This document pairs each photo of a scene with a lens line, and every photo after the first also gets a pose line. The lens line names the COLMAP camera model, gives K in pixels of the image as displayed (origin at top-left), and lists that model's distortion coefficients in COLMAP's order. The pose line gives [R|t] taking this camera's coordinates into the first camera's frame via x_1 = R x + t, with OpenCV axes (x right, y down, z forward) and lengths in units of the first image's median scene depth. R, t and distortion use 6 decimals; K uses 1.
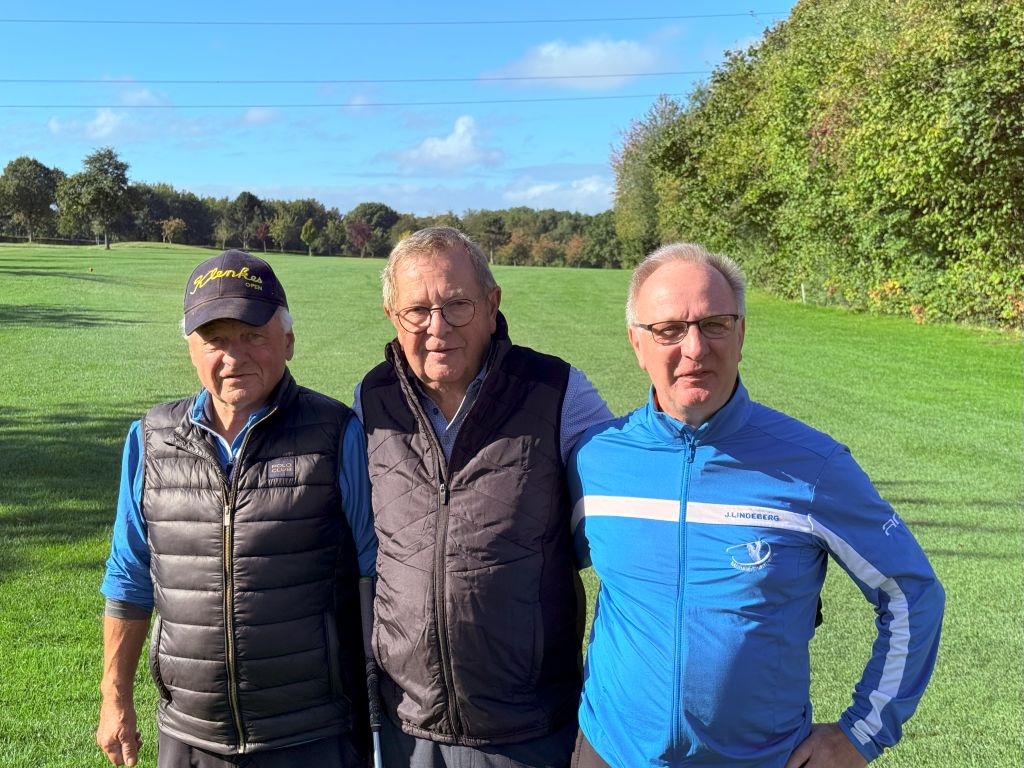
lens RADIAL K [[1447.0, 0, 500.7], [0, 1447.0, 398.0], [0, 0, 1]] dist [0.135264, 0.000000]
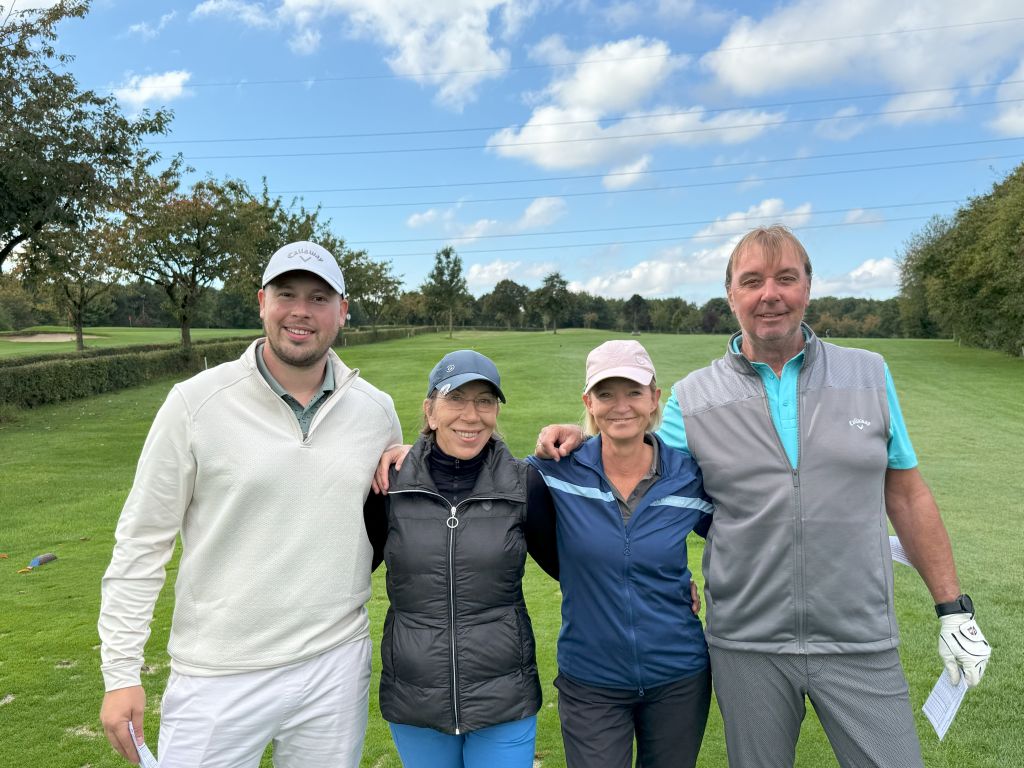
lens RADIAL K [[1024.8, 0, 507.0], [0, 1024.8, 382.8], [0, 0, 1]] dist [0.159388, 0.000000]
pose [[0.959106, -0.005864, -0.282986, 0.001854], [-0.008365, 0.998761, -0.049047, 0.011093], [0.282923, 0.049408, 0.957869, -0.125847]]
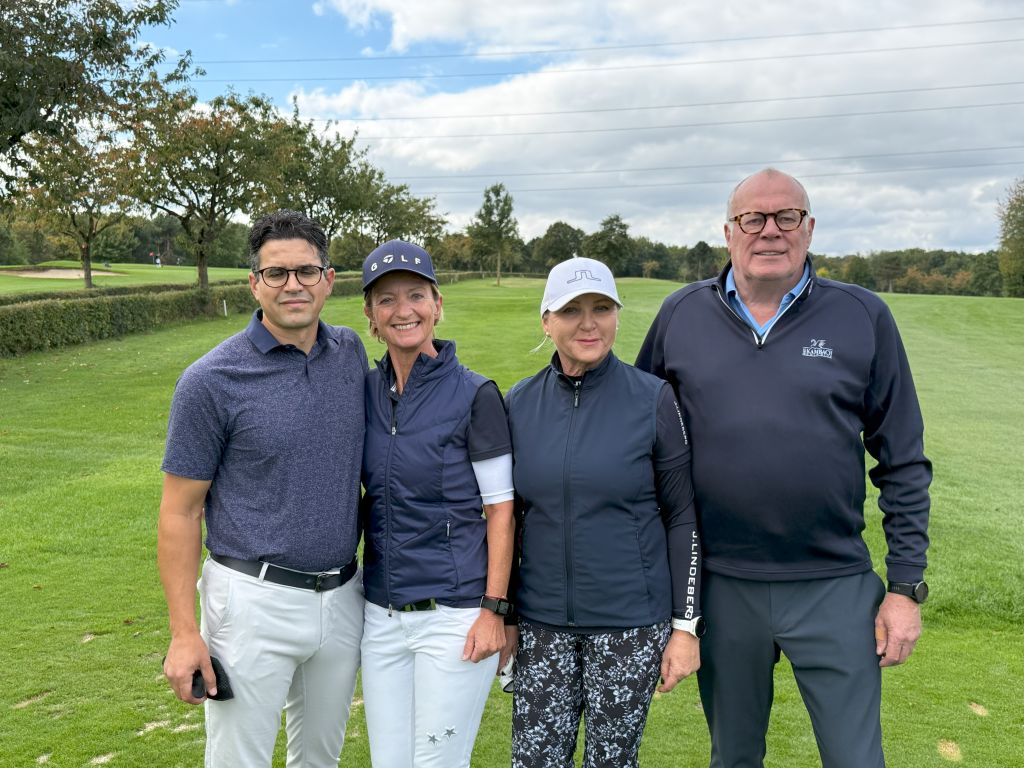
lens RADIAL K [[1077.3, 0, 509.4], [0, 1077.3, 386.5], [0, 0, 1]] dist [0.127067, 0.000000]
pose [[0.947229, 0.035181, -0.318622, -0.022951], [-0.036747, 0.999324, 0.001097, 0.005528], [0.318445, 0.010669, 0.947881, -0.072149]]
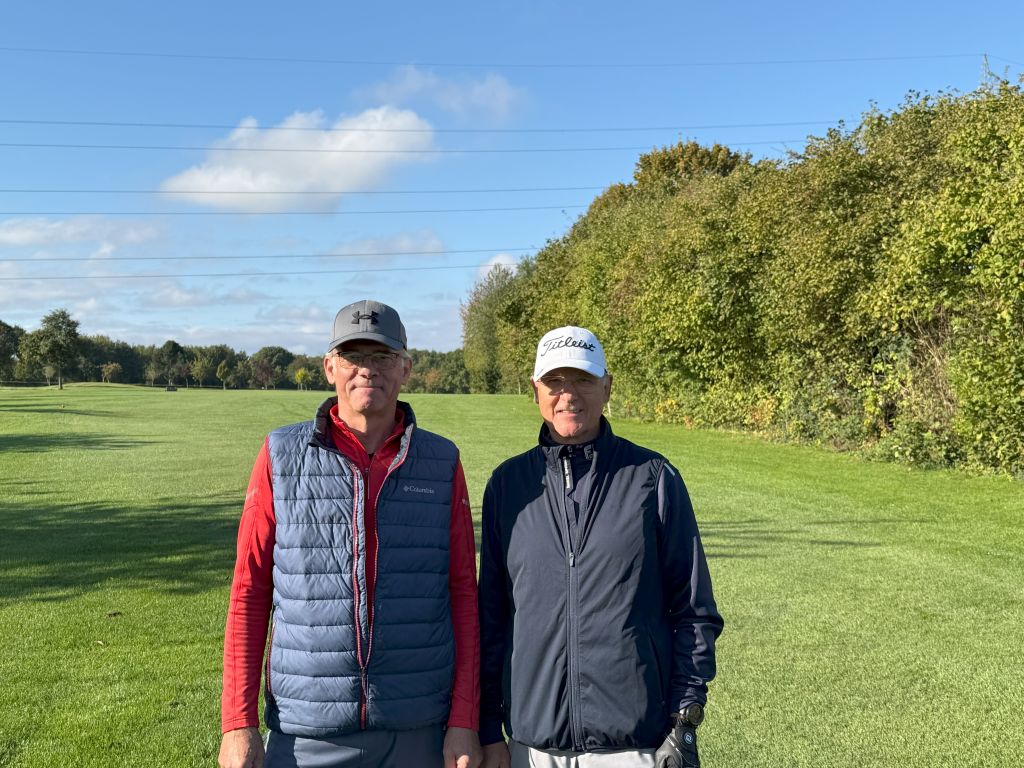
lens RADIAL K [[1136.4, 0, 524.1], [0, 1136.4, 403.6], [0, 0, 1]] dist [0.110967, 0.000000]
pose [[0.990449, -0.026091, 0.135388, -0.012566], [0.036726, 0.996381, -0.076658, 0.001766], [-0.132898, 0.080898, 0.987823, -0.040473]]
